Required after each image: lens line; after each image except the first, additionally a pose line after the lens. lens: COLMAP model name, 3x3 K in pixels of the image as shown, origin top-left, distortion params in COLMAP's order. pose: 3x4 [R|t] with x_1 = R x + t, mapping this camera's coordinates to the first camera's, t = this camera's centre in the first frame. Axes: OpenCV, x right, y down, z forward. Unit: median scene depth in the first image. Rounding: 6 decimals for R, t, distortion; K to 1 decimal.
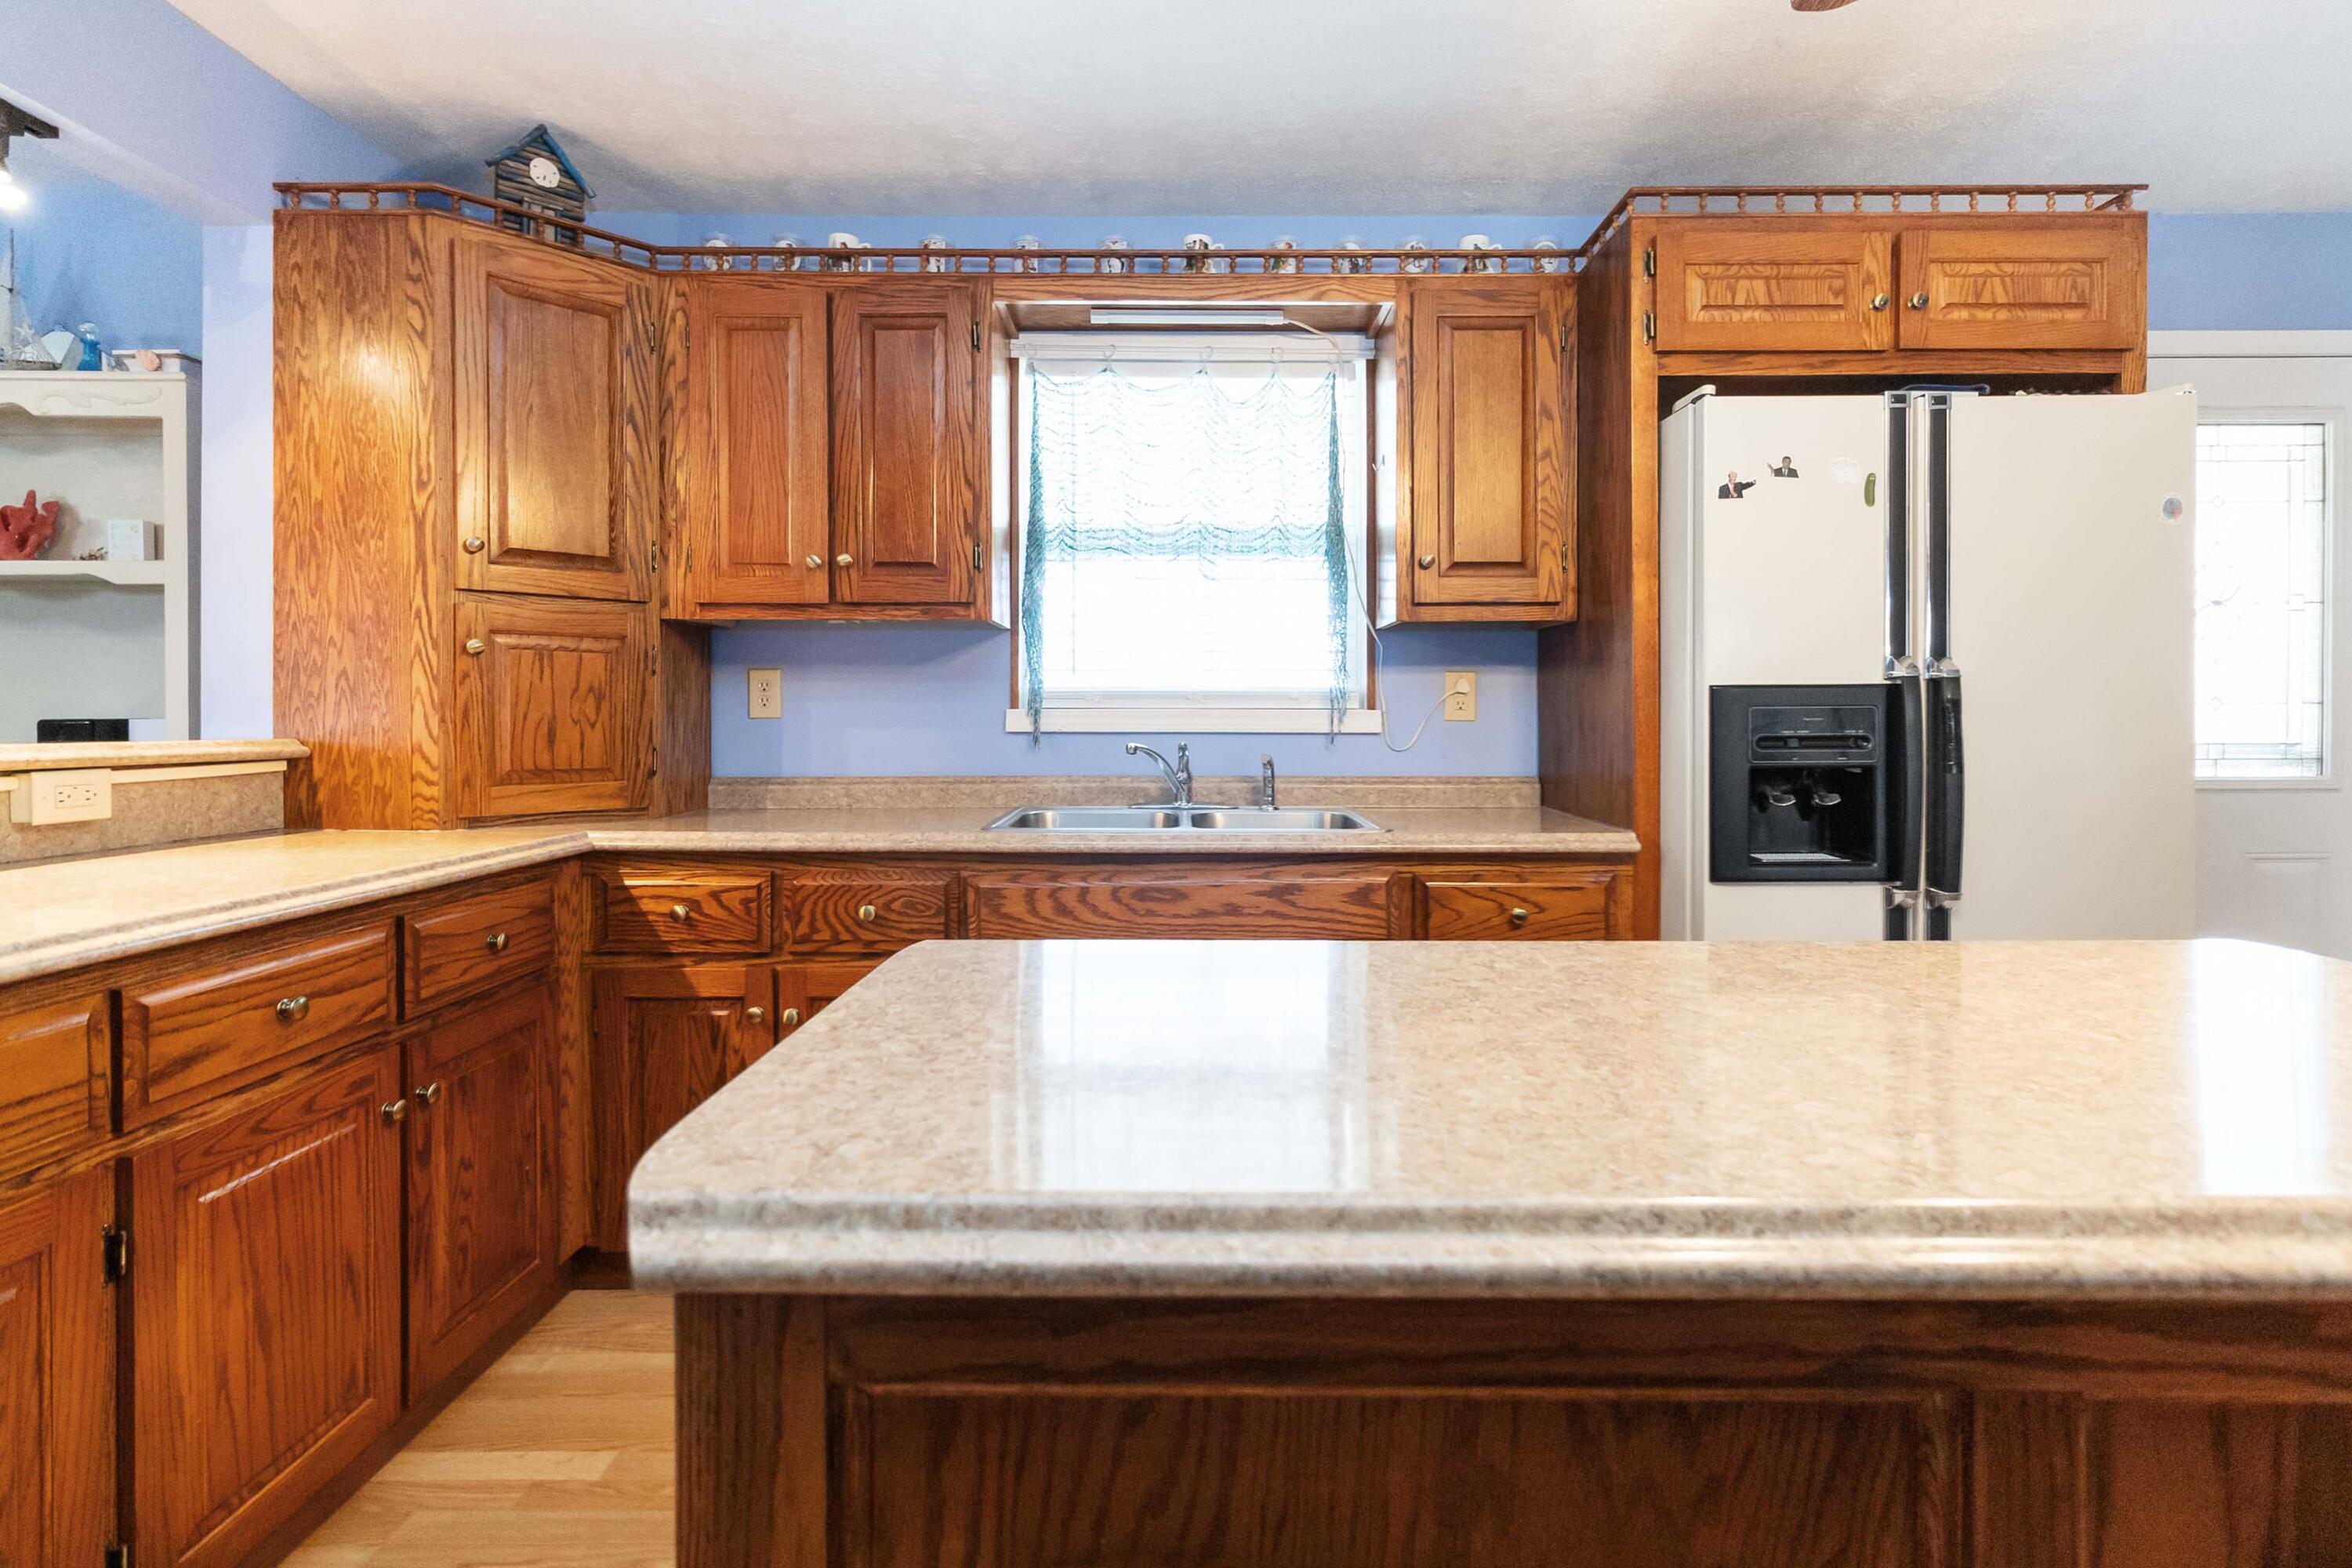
lens RADIAL K [[1099.2, 0, 1243.4], [0, 1099.2, 722.6], [0, 0, 1]] dist [-0.001469, 0.002042]
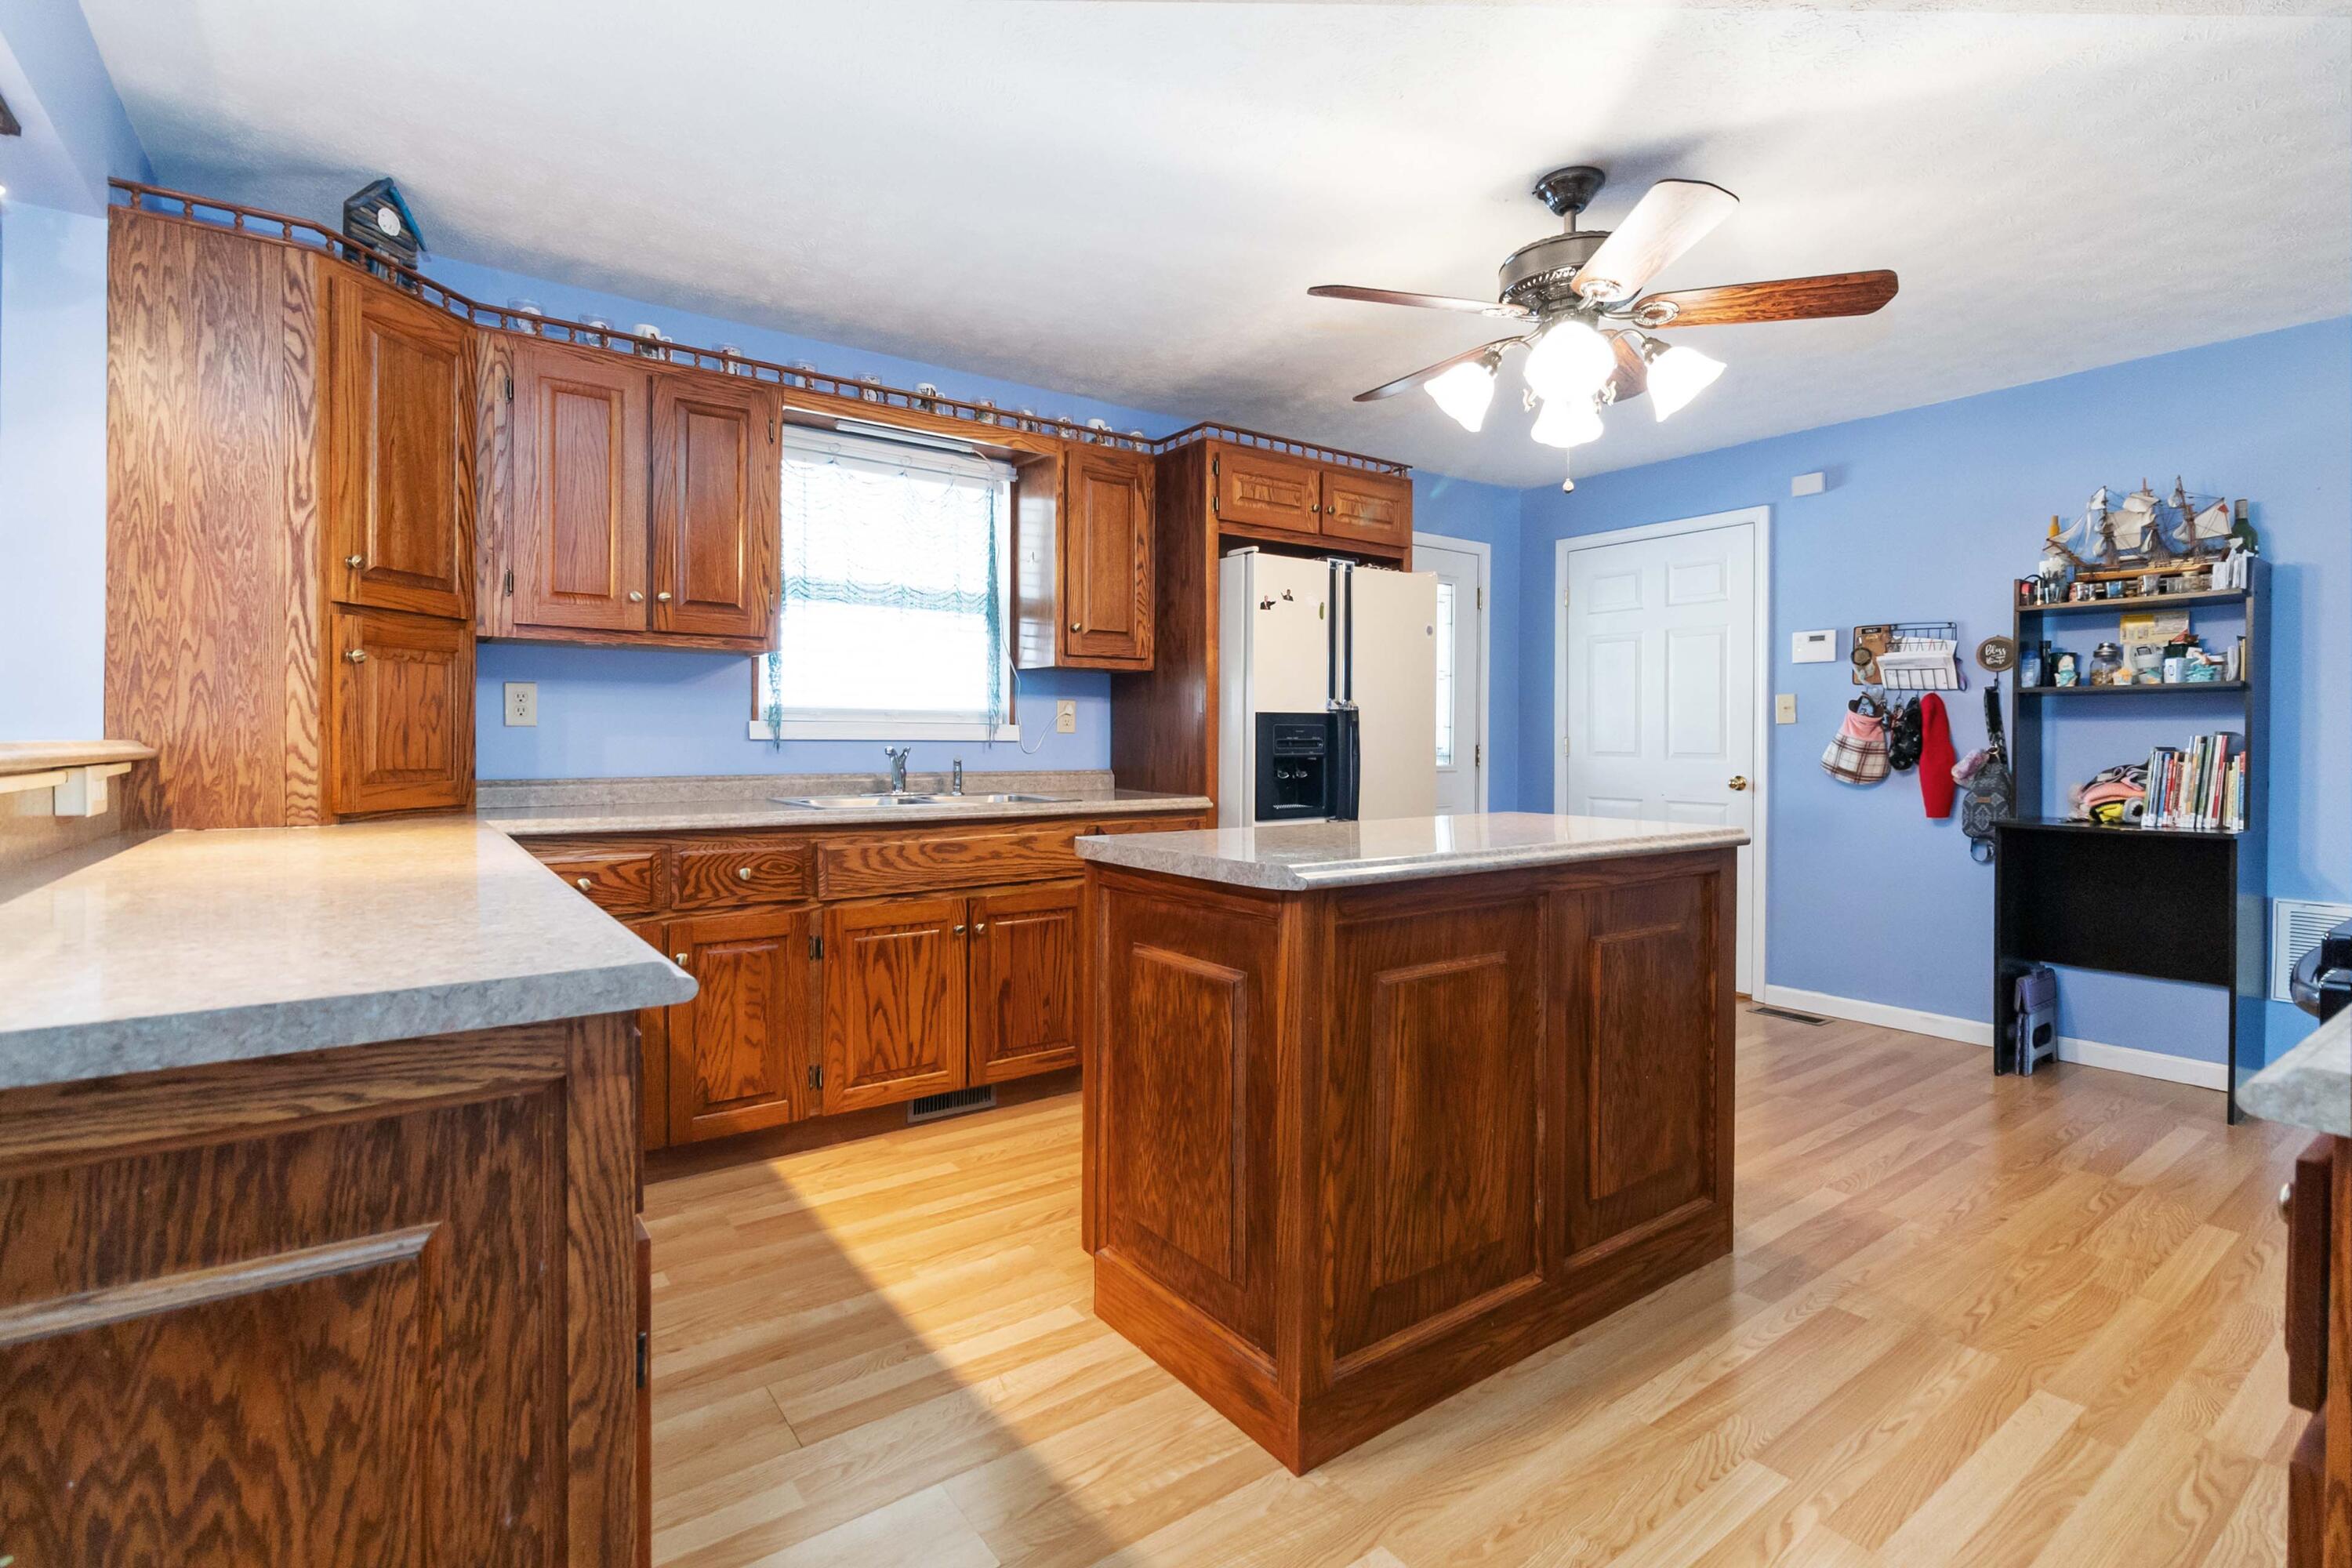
lens RADIAL K [[1099.2, 0, 1180.9], [0, 1099.2, 743.2], [0, 0, 1]] dist [-0.001469, 0.002042]
pose [[0.808879, 0.001436, 0.587974, -0.681811], [0.000824, 0.999993, -0.003576, 0.021973], [-0.587975, 0.003377, 0.808872, -0.362395]]
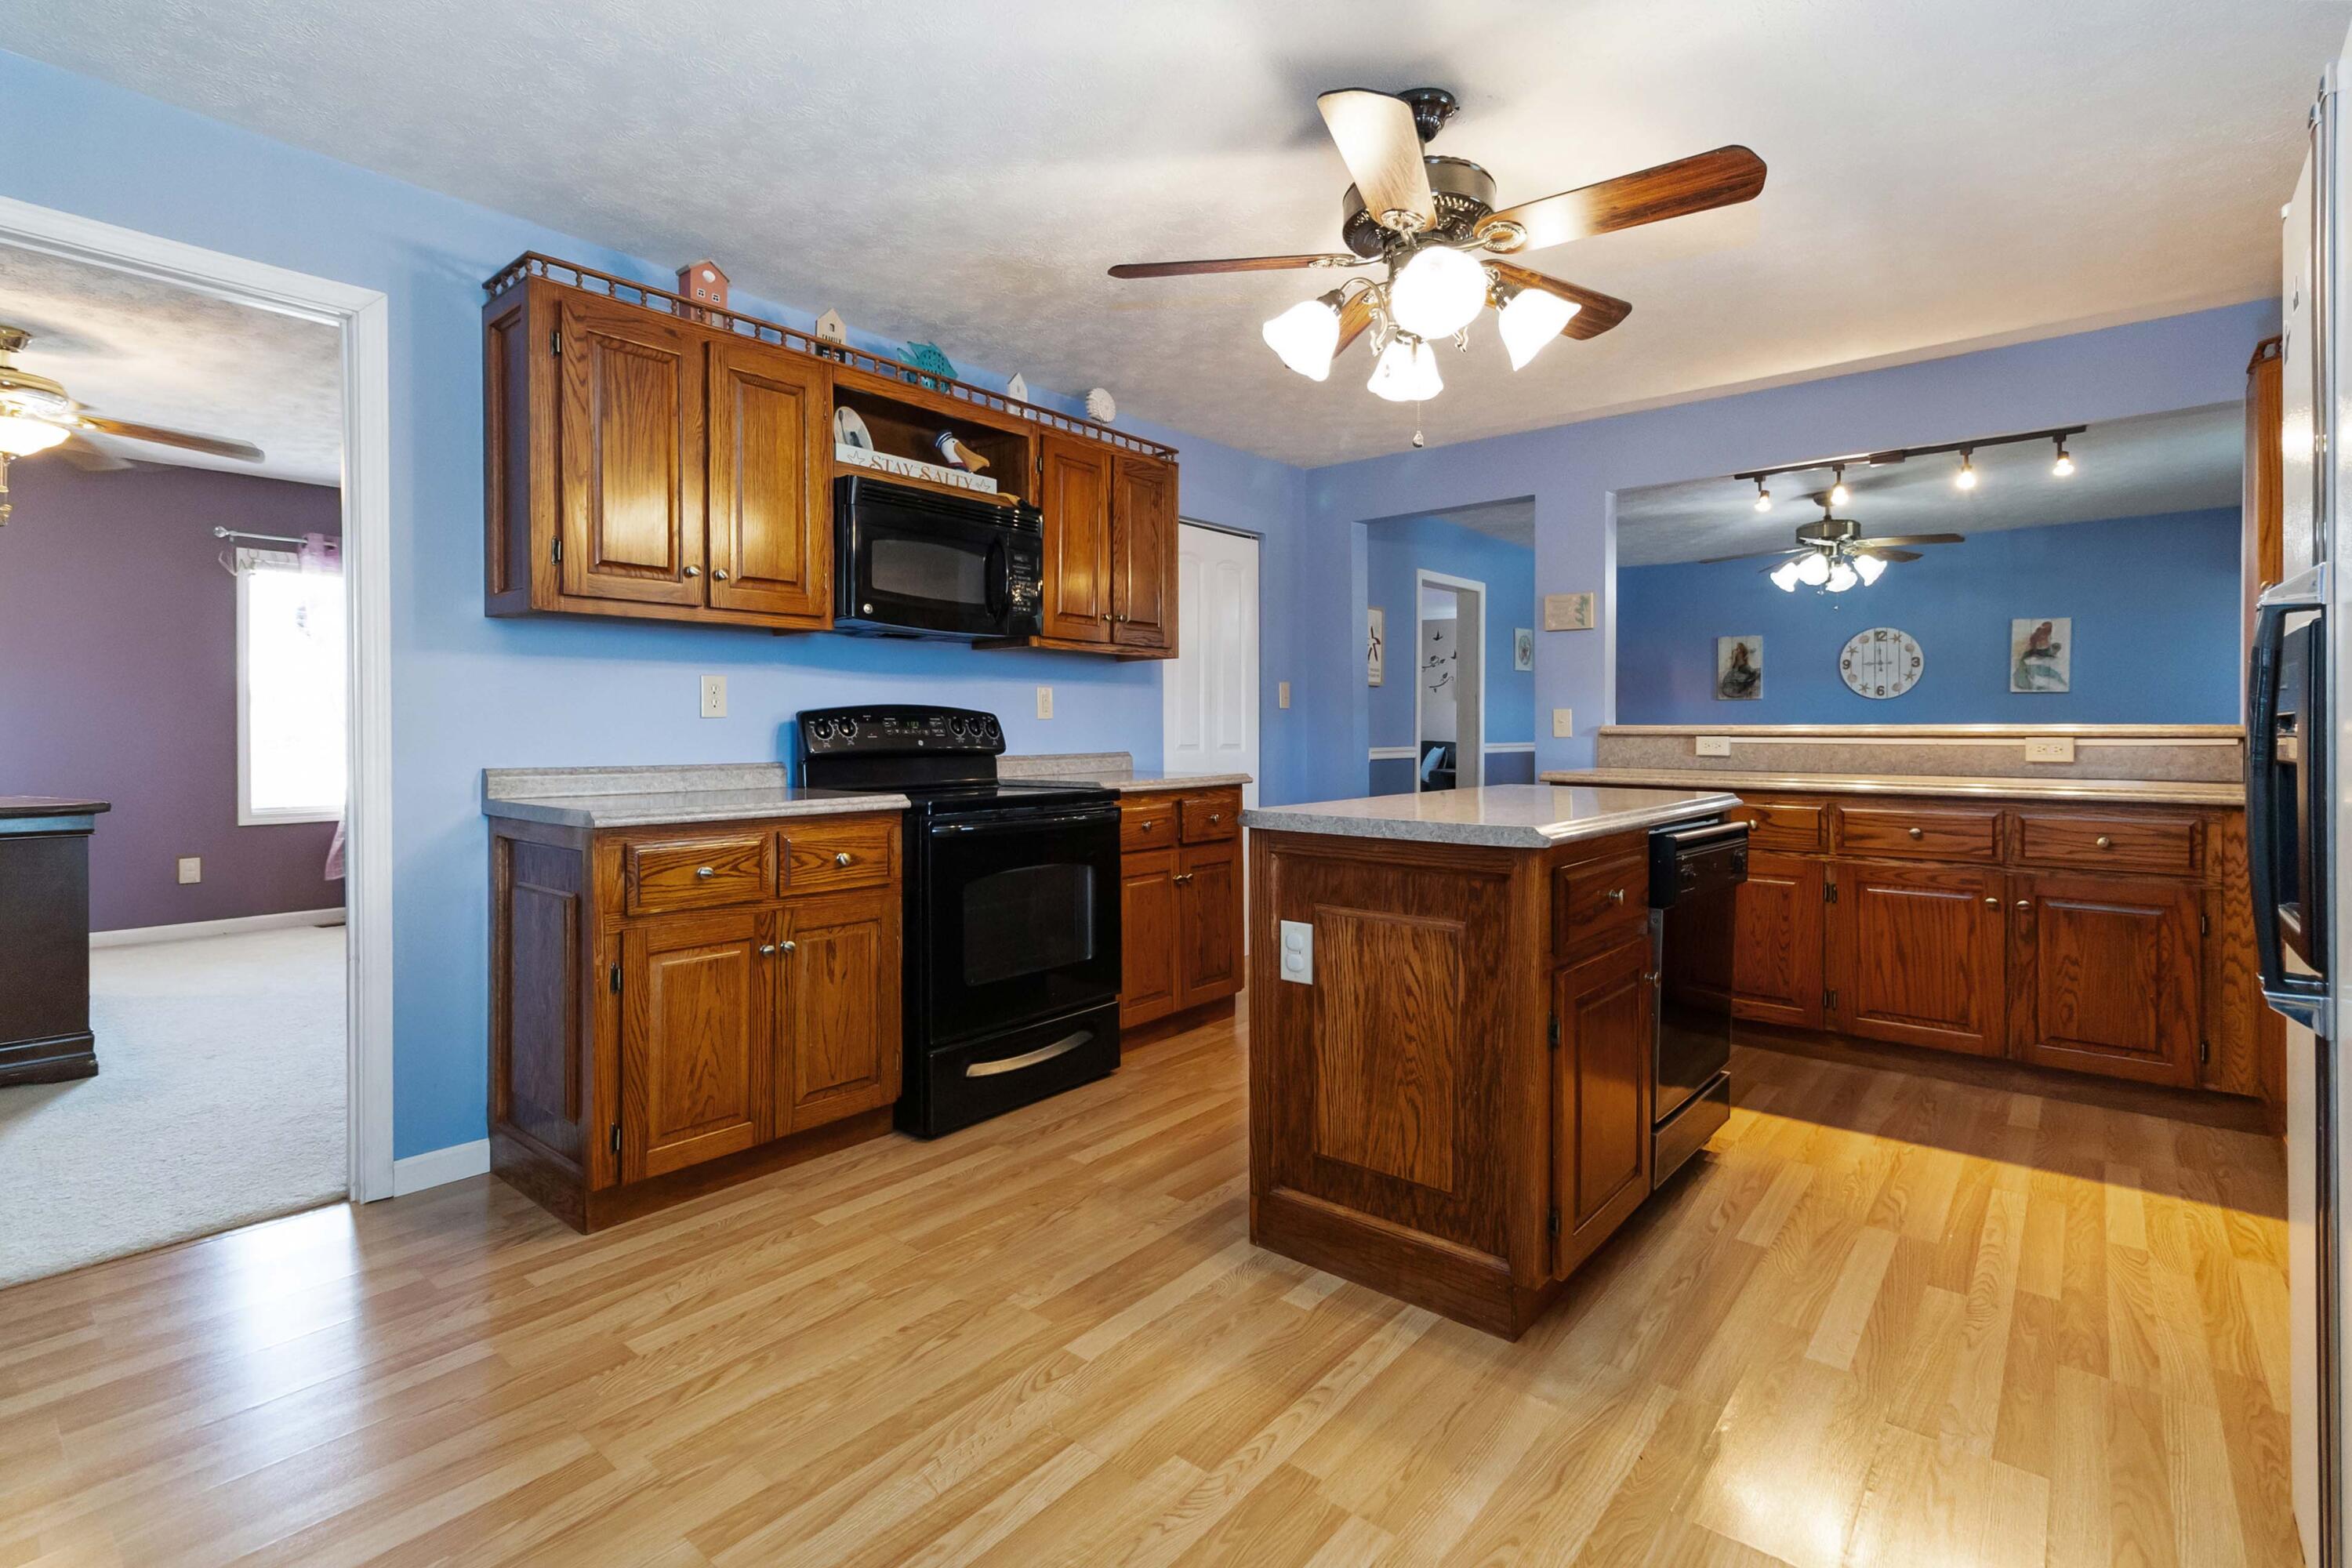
lens RADIAL K [[1099.2, 0, 1171.5], [0, 1099.2, 732.4], [0, 0, 1]] dist [-0.001469, 0.002042]
pose [[-0.645862, 0.003132, -0.763448, 1.286660], [-0.005974, 0.999940, 0.009157, 0.020195], [0.763431, 0.010475, -0.645804, 0.836807]]
